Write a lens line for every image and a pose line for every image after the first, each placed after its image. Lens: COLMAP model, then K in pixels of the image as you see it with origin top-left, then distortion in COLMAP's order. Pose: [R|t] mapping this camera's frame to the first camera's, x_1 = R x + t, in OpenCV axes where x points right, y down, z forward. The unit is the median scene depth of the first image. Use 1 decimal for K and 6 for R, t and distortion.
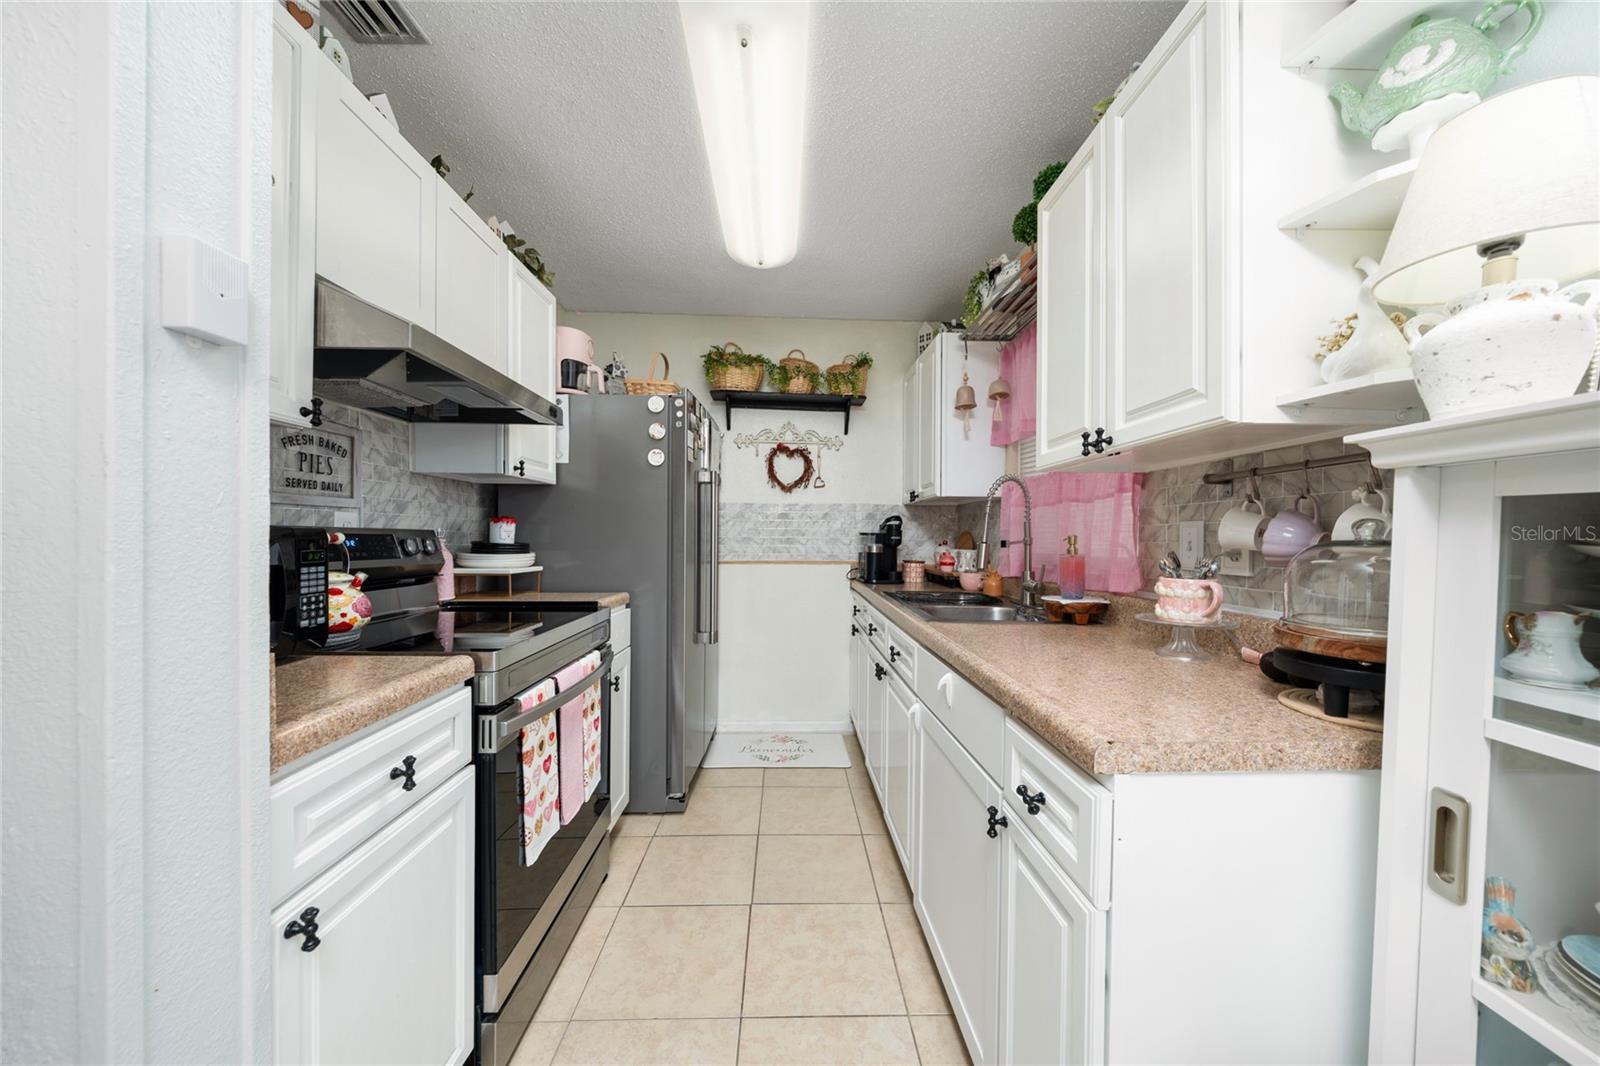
lens RADIAL K [[549.7, 0, 799.7], [0, 549.7, 537.8], [0, 0, 1]] dist [-0.005085, 0.000714]
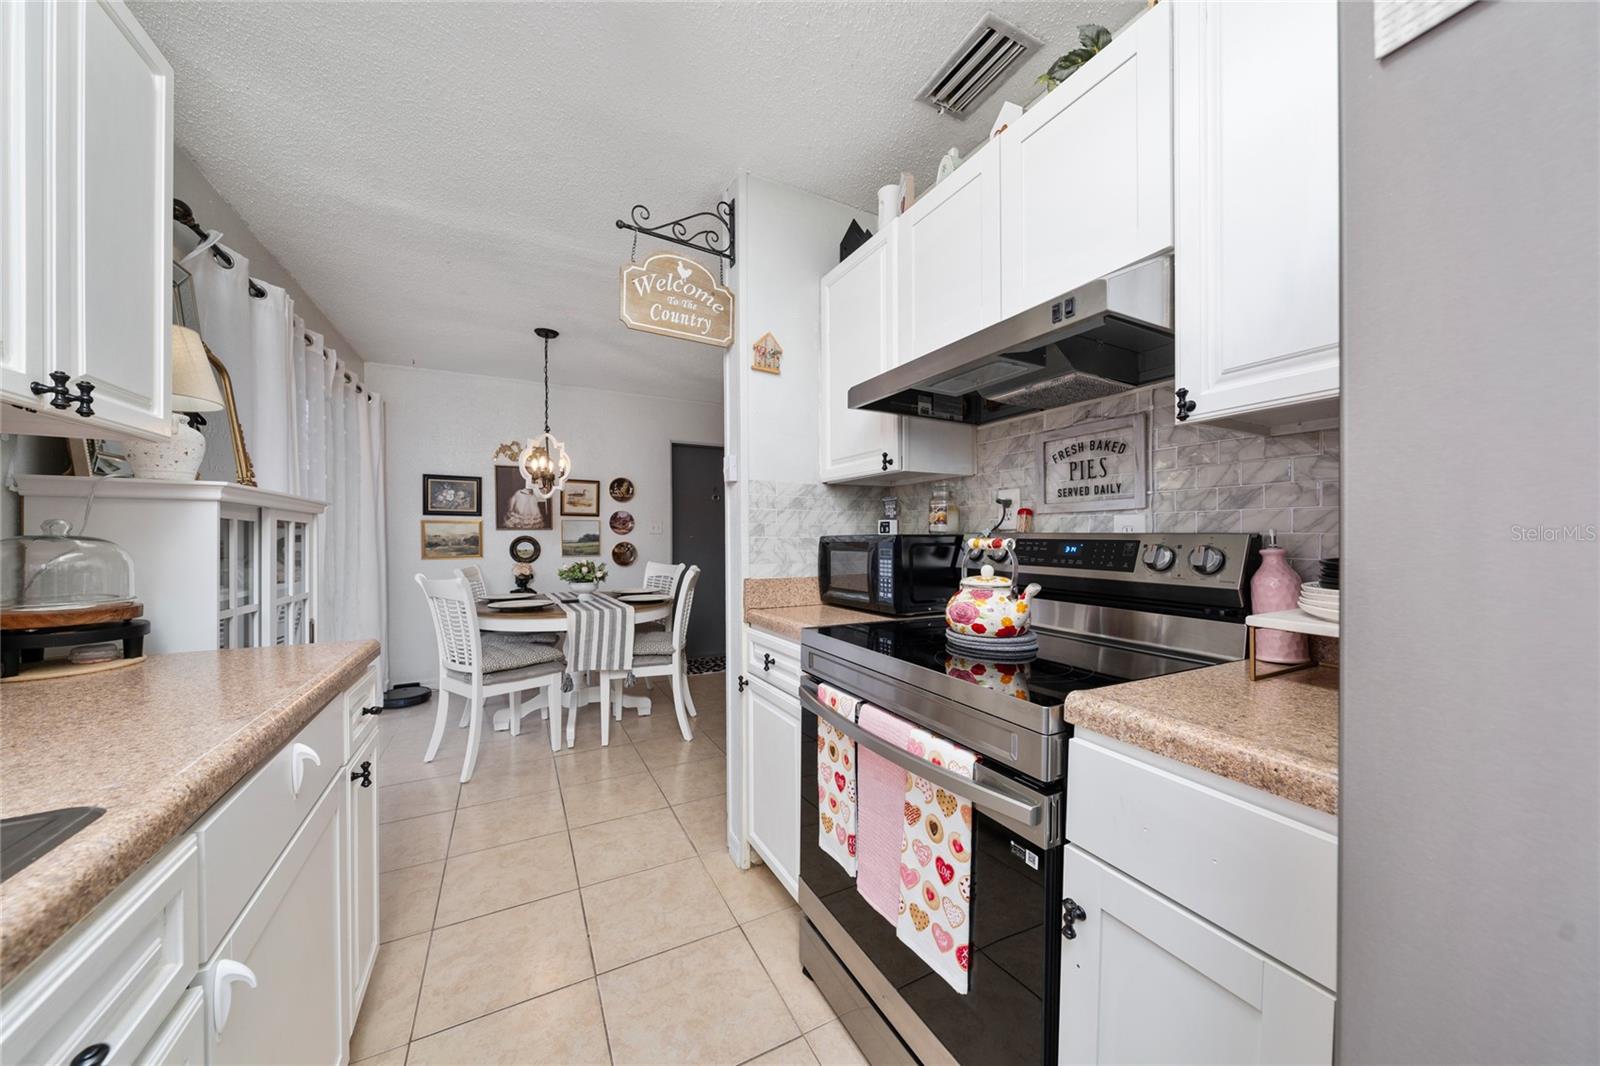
lens RADIAL K [[549.7, 0, 811.5], [0, 549.7, 539.4], [0, 0, 1]] dist [-0.005085, 0.000714]
pose [[-0.887223, -0.005803, -0.461305, 0.020439], [-0.008726, 0.999953, 0.004203, -0.007661], [0.461259, 0.007754, -0.887232, 1.640477]]
